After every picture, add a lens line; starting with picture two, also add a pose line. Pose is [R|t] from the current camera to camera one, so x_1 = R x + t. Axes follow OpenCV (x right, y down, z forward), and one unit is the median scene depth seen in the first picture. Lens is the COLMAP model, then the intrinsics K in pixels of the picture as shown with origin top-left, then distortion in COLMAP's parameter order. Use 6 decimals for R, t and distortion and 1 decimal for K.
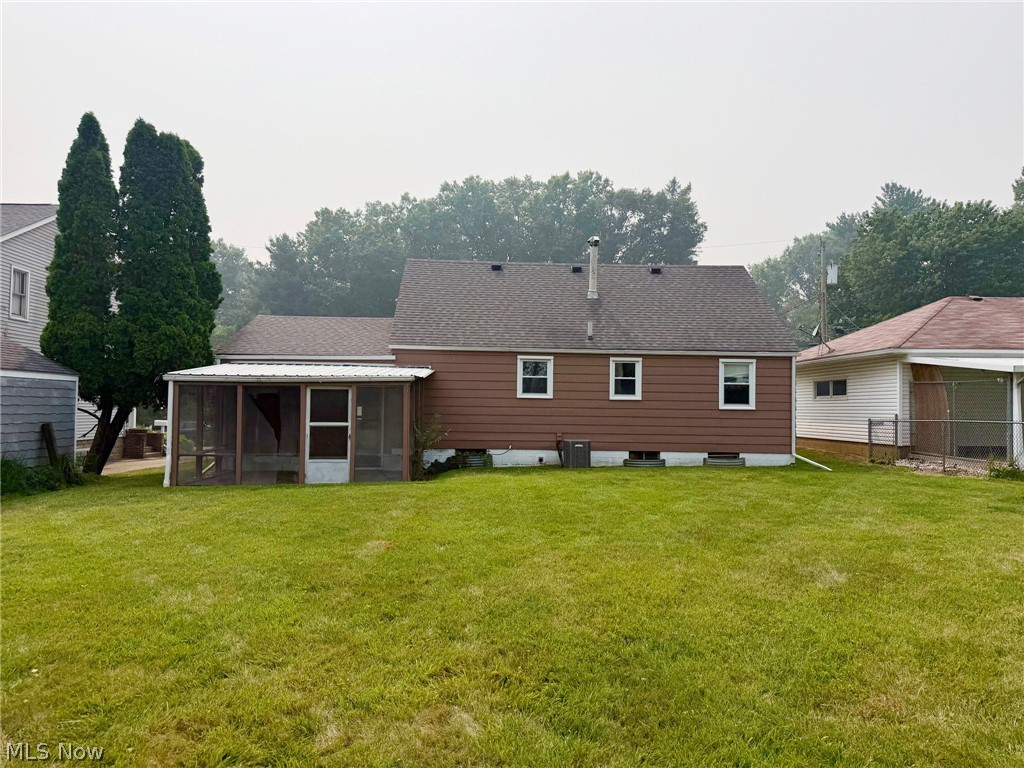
lens RADIAL K [[716.7, 0, 550.5], [0, 716.7, 410.1], [0, 0, 1]] dist [0.069700, 0.000040]
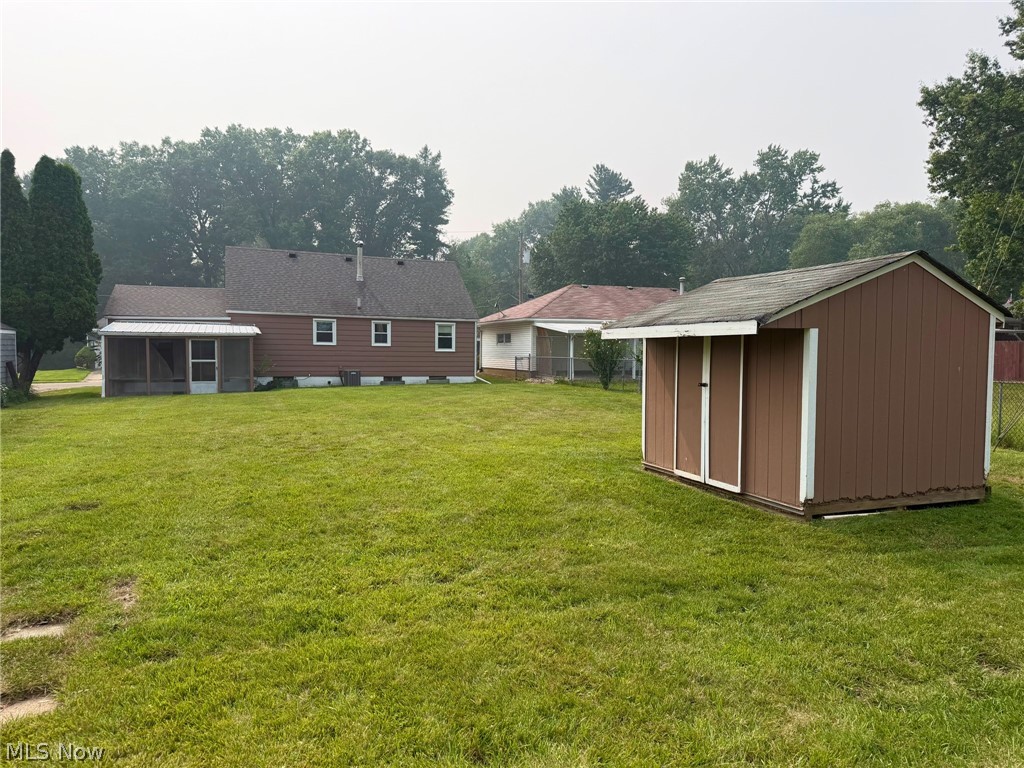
lens RADIAL K [[727.7, 0, 505.7], [0, 727.7, 387.8], [0, 0, 1]] dist [0.072834, -0.096939]
pose [[0.965880, -0.015942, 0.258499, -0.054529], [0.002061, 0.998545, 0.053879, -0.007319], [-0.258982, -0.051508, 0.964508, -0.696557]]
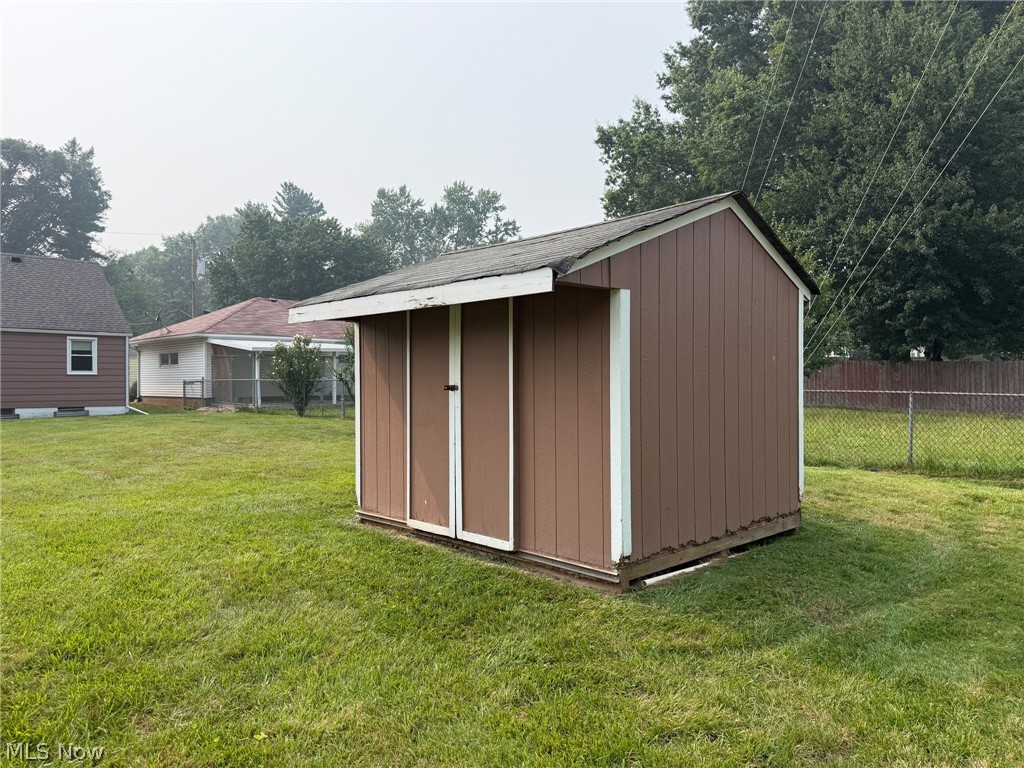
lens RADIAL K [[727.7, 0, 505.7], [0, 727.7, 387.8], [0, 0, 1]] dist [0.072834, -0.096939]
pose [[0.782812, -0.018390, 0.621987, 0.019380], [0.012141, 0.999824, 0.014281, 0.012794], [-0.622140, -0.003628, 0.782898, -0.525380]]
